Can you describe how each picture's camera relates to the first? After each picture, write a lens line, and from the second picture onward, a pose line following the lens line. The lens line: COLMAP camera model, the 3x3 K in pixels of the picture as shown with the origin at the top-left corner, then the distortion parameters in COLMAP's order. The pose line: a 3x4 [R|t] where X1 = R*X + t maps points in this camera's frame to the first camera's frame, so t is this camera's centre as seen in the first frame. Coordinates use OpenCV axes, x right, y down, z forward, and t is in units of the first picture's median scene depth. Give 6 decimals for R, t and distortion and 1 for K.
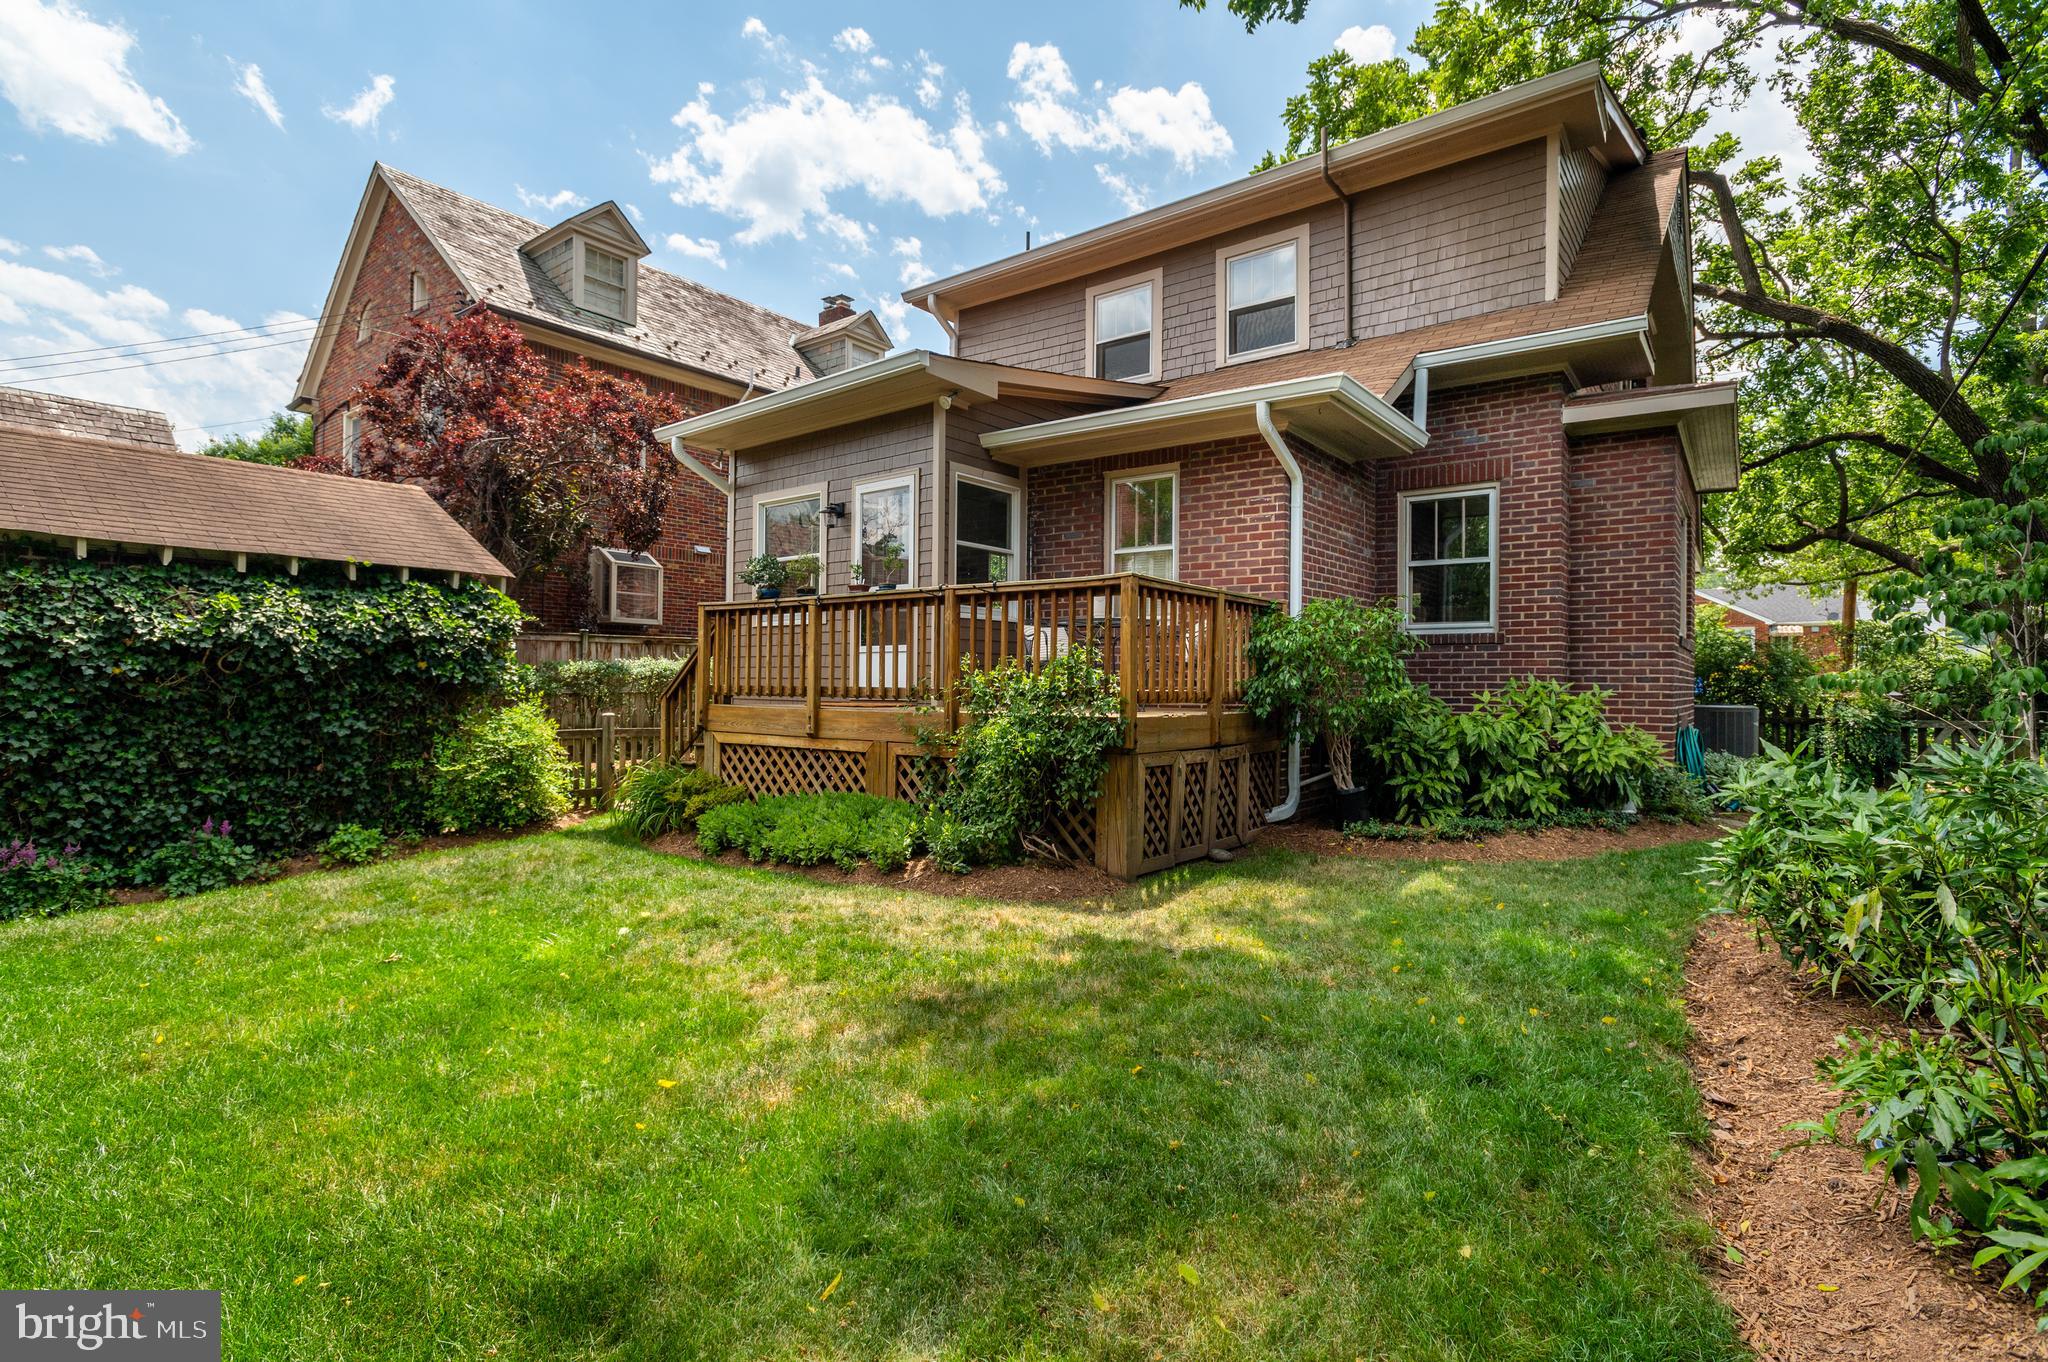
lens RADIAL K [[965.9, 0, 1004.8], [0, 965.9, 675.9], [0, 0, 1]] dist [-0.014927, 0.002644]
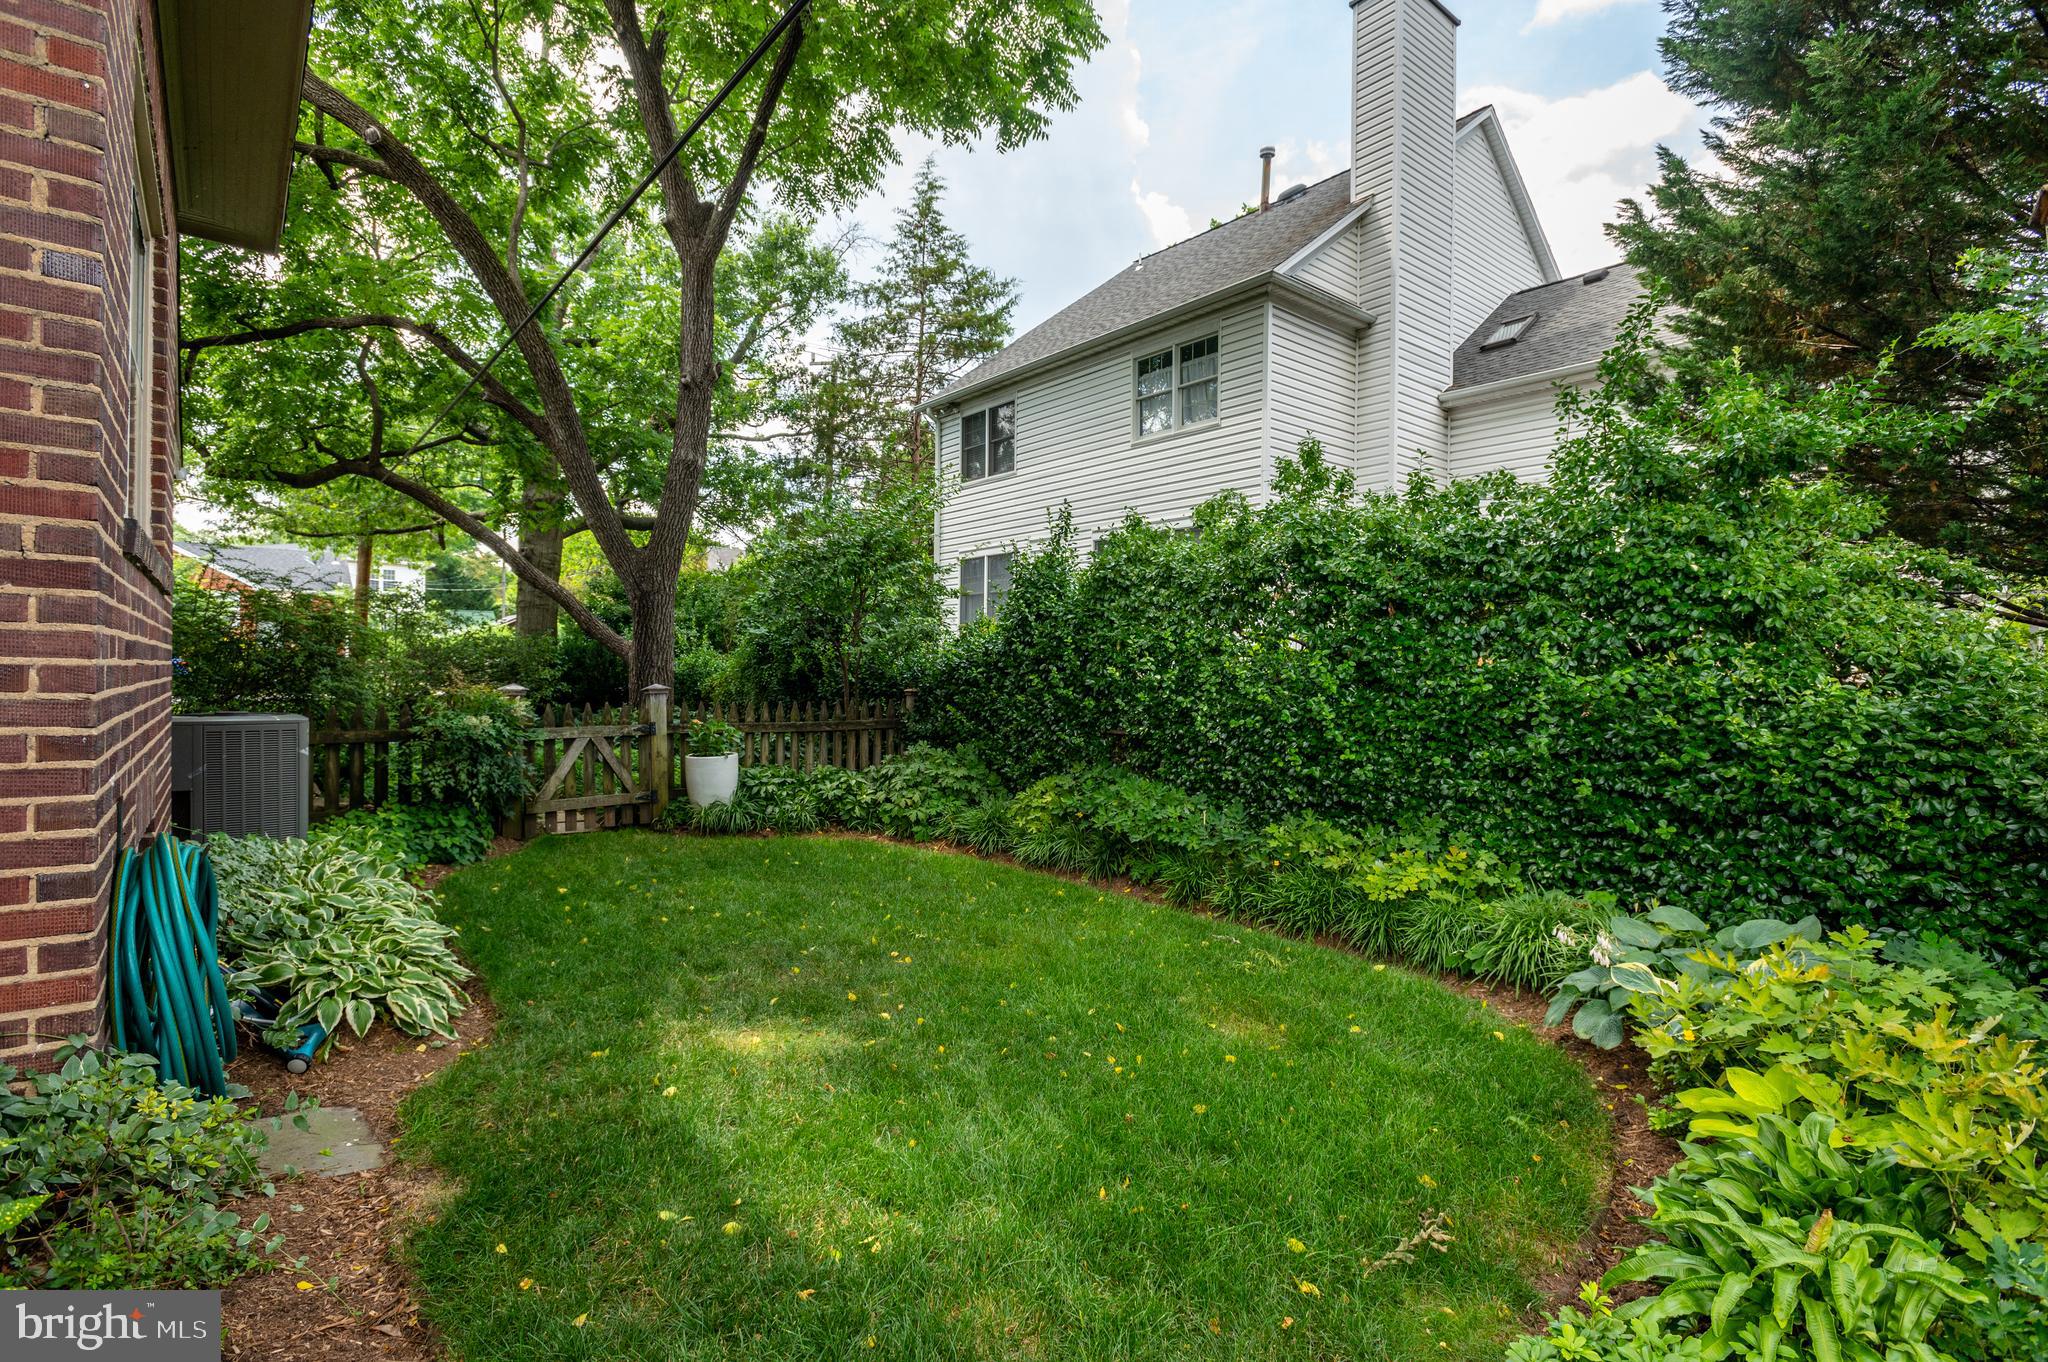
lens RADIAL K [[965.9, 0, 1014.7], [0, 965.9, 692.6], [0, 0, 1]] dist [-0.014927, 0.002644]
pose [[0.207256, -0.015340, 0.978167, 0.558290], [-0.017644, 0.999656, 0.019415, -0.001243], [-0.978128, -0.021283, 0.206914, 0.791823]]
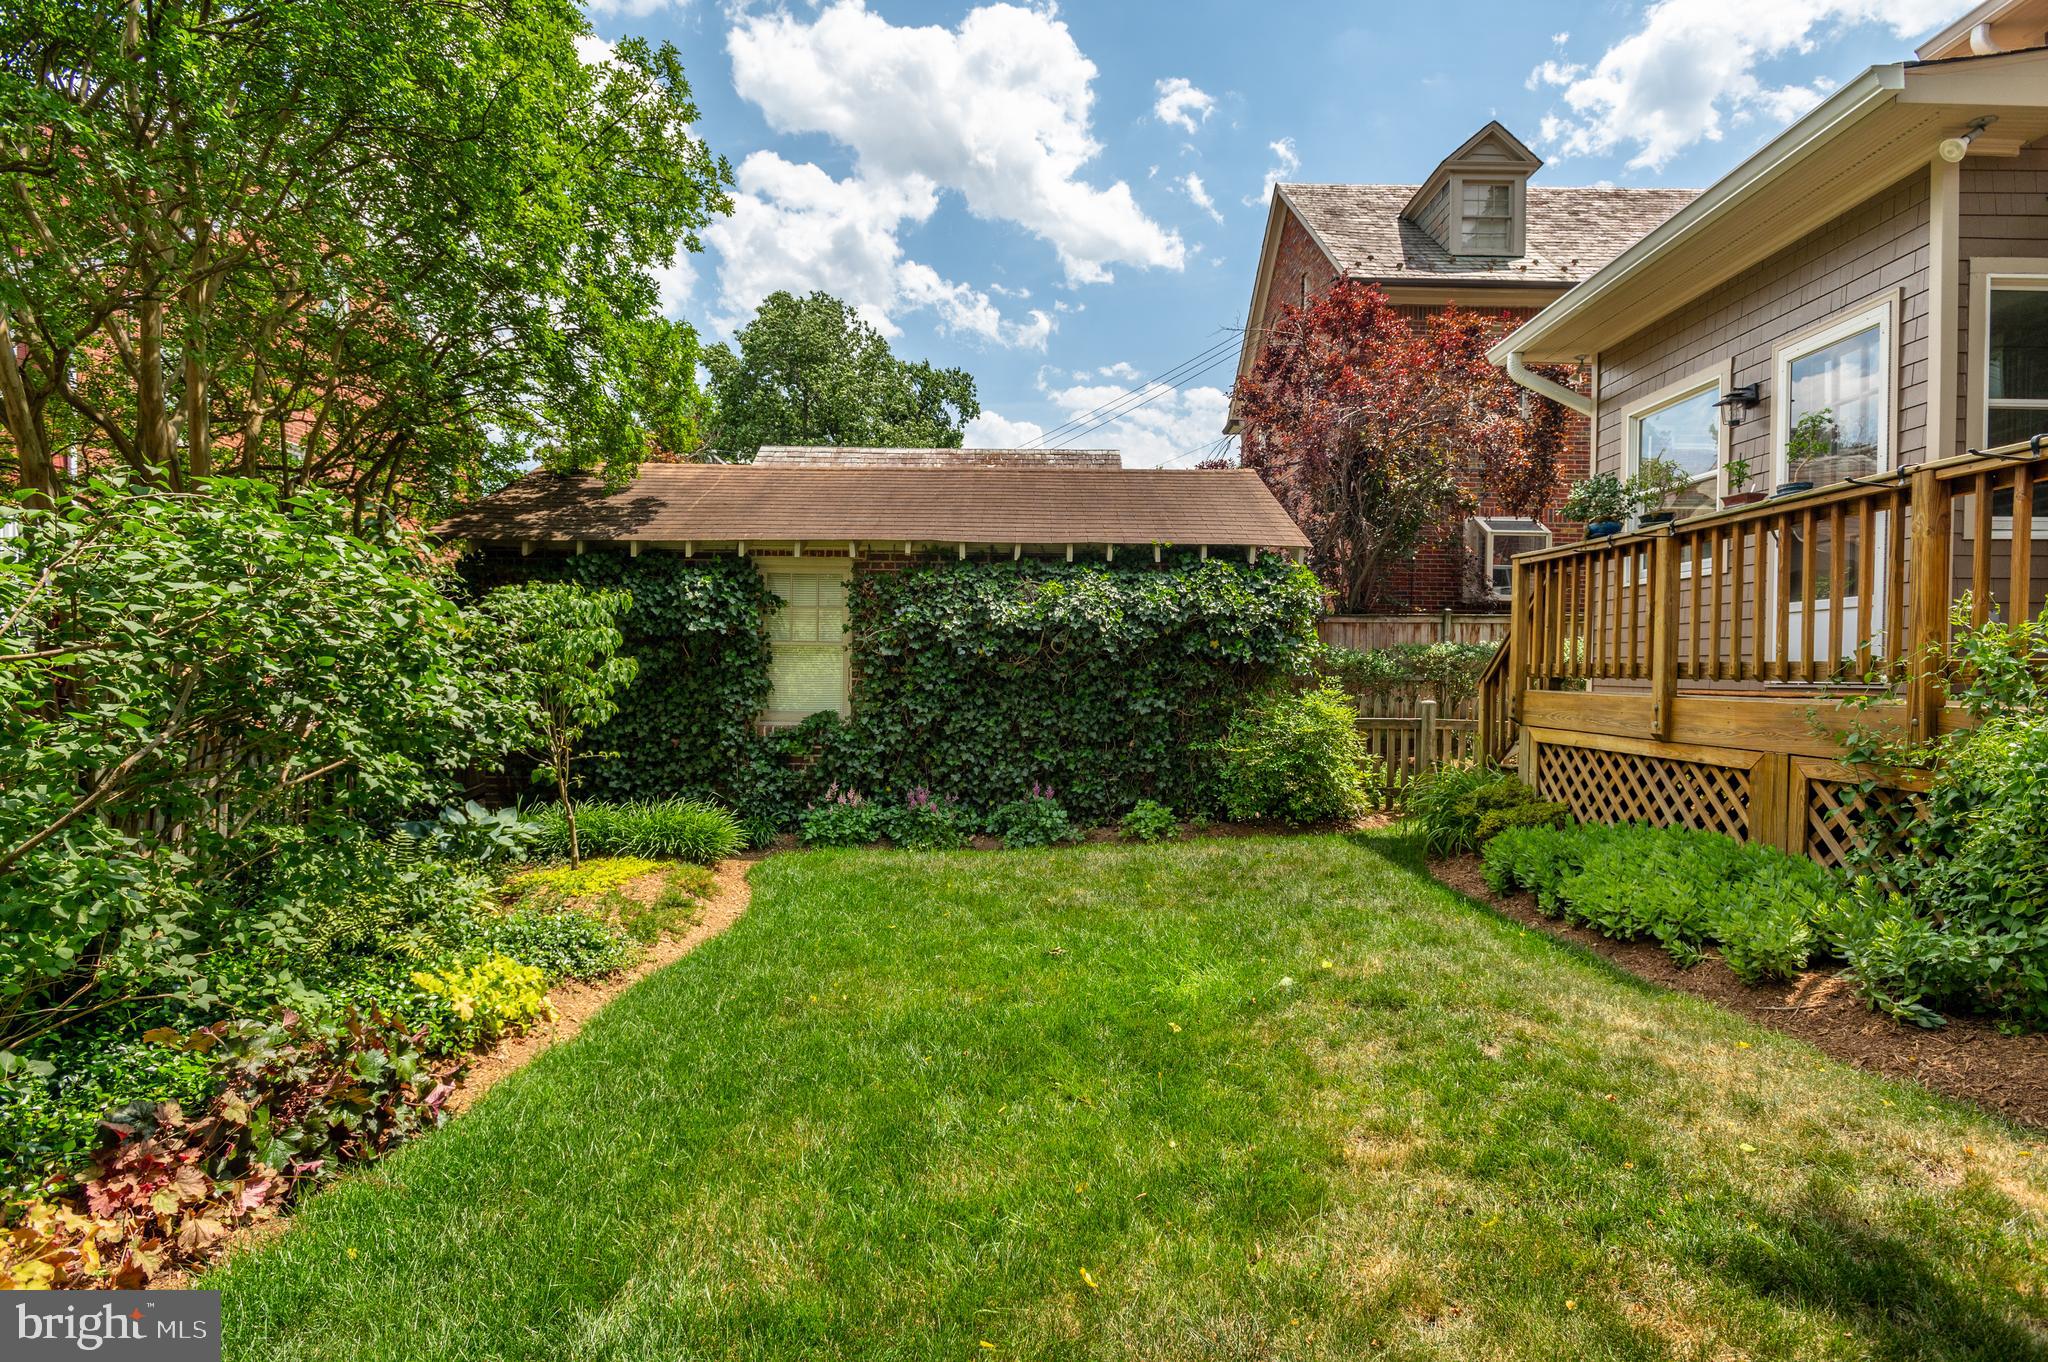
lens RADIAL K [[965.9, 0, 1024.8], [0, 965.9, 680.5], [0, 0, 1]] dist [-0.014927, 0.002644]
pose [[0.617608, 0.007558, -0.786450, 0.048016], [0.001626, 0.999939, 0.010886, 0.016536], [0.786485, -0.008002, 0.617558, 0.279666]]
